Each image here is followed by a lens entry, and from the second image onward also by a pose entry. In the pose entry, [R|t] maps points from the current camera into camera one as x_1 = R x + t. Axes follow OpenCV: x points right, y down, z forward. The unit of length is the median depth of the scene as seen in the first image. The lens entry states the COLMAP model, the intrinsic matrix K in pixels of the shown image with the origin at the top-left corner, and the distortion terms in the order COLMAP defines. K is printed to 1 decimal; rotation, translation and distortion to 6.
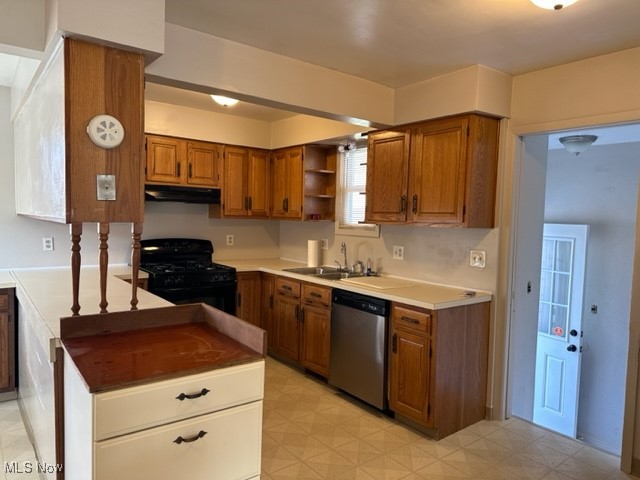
lens RADIAL K [[457.5, 0, 316.8], [0, 457.5, 238.2], [0, 0, 1]] dist [0.083812, -0.015740]
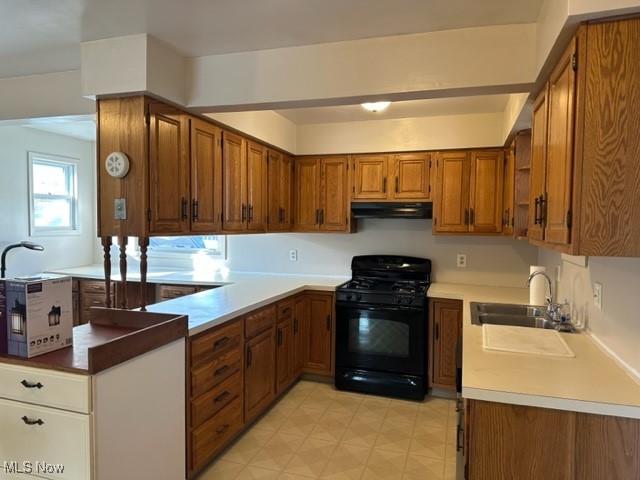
lens RADIAL K [[457.5, 0, 318.4], [0, 457.5, 246.1], [0, 0, 1]] dist [0.083812, -0.015740]
pose [[0.582398, 0.017506, -0.812716, 0.399008], [-0.036487, 0.999323, -0.004622, -0.010130], [0.812085, 0.032345, 0.582642, 0.319891]]
